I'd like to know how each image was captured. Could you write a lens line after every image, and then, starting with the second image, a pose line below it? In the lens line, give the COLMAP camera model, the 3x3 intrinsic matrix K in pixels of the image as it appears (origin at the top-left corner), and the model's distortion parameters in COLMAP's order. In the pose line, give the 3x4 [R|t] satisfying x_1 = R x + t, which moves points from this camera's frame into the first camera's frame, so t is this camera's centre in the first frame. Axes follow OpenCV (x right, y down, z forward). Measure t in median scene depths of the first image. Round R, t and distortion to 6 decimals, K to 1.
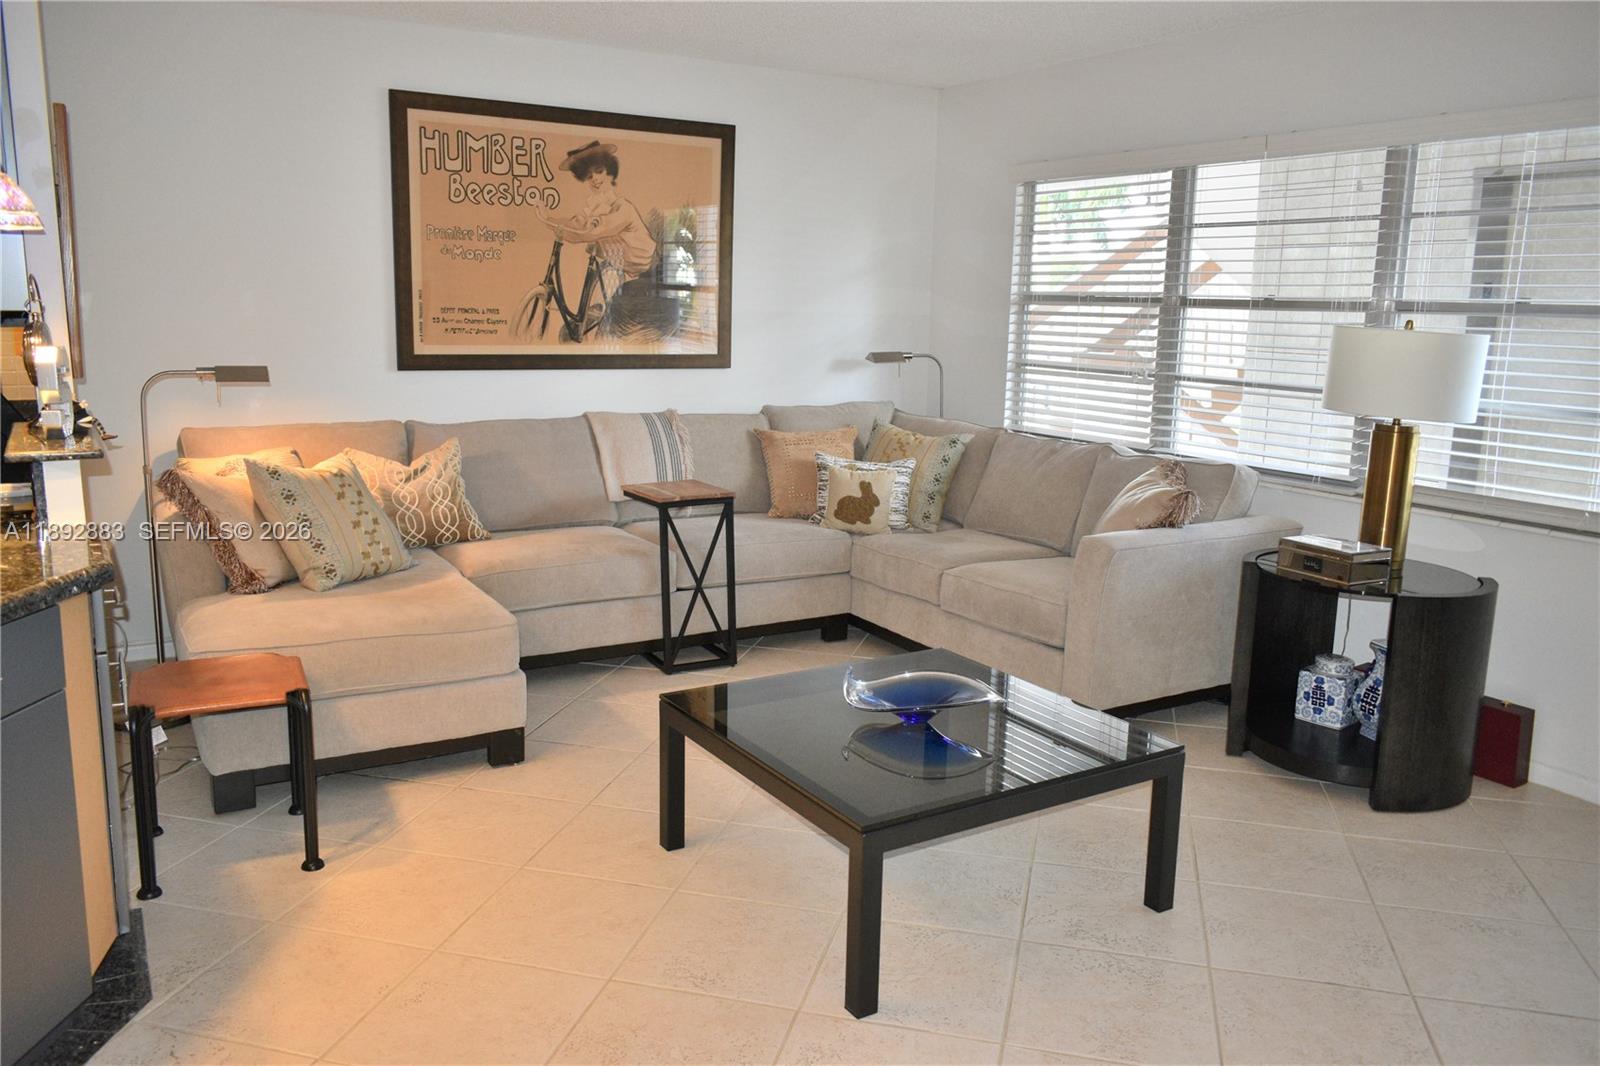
lens RADIAL K [[1235.4, 0, 799.6], [0, 1235.4, 525.3], [0, 0, 1]] dist [-0.018359, 0.012685]
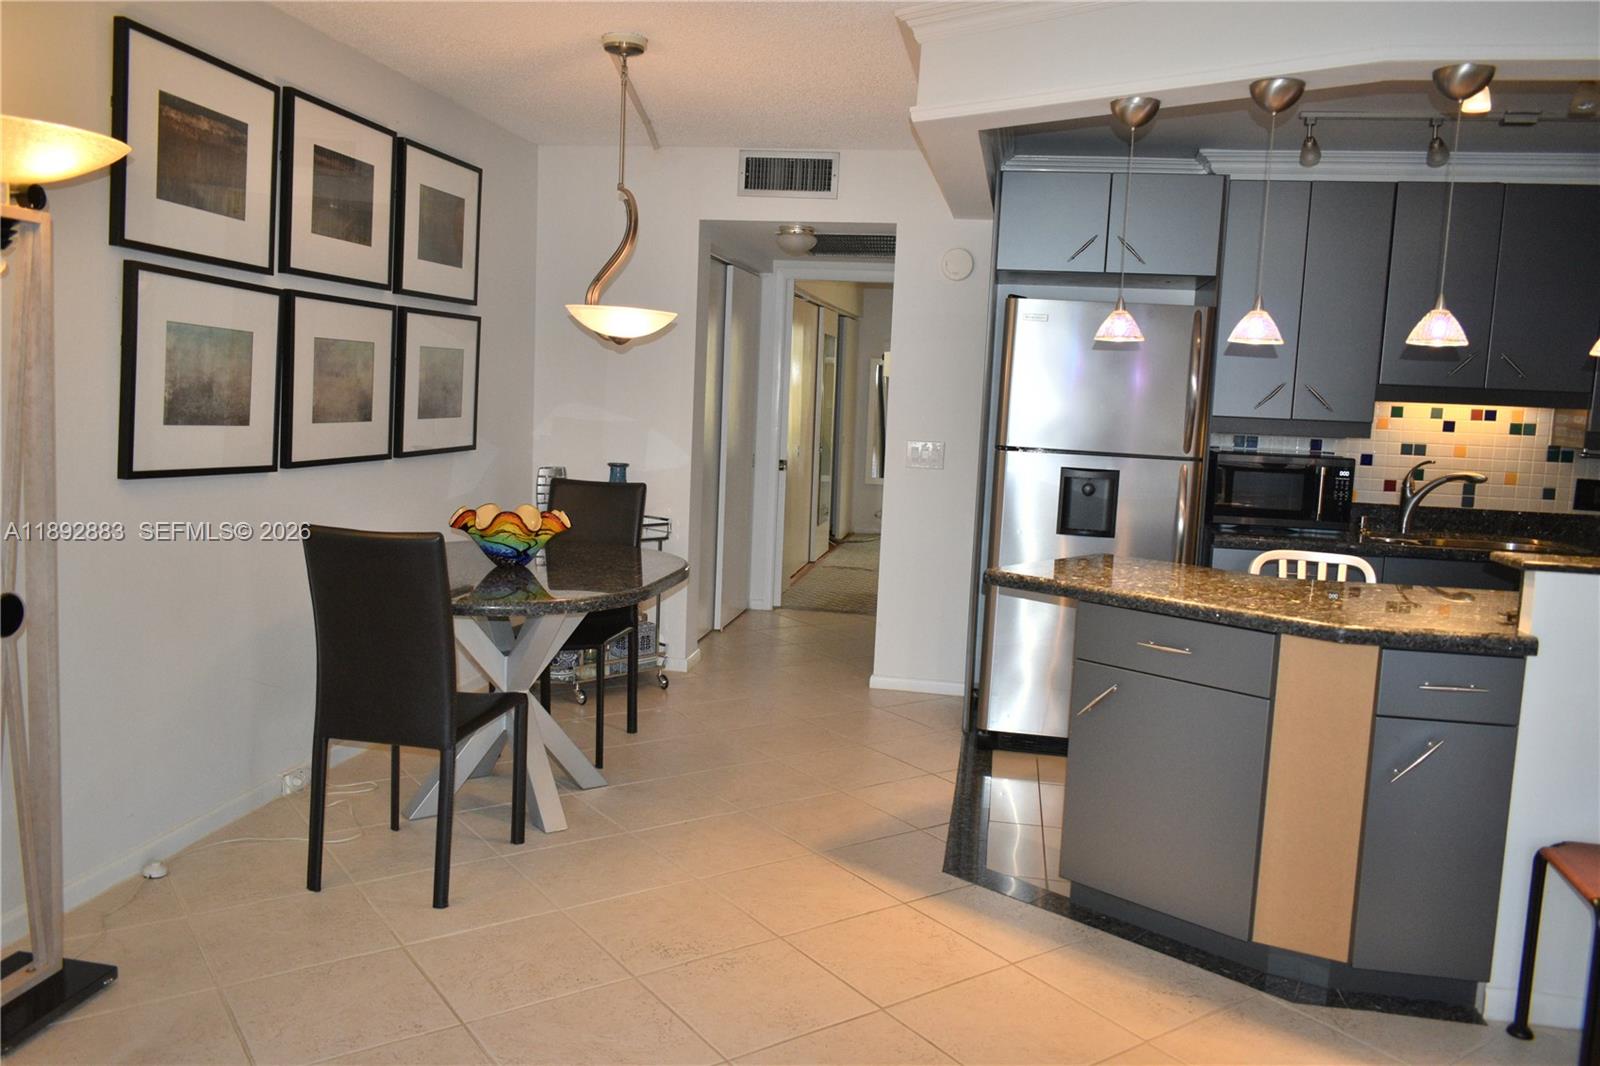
lens RADIAL K [[1235.4, 0, 794.5], [0, 1235.4, 526.5], [0, 0, 1]] dist [-0.018359, 0.012685]
pose [[-0.647804, 0.039073, -0.760805, 0.334312], [-0.192738, 0.957786, 0.213301, -0.105221], [0.737023, 0.284814, -0.612926, 0.641558]]
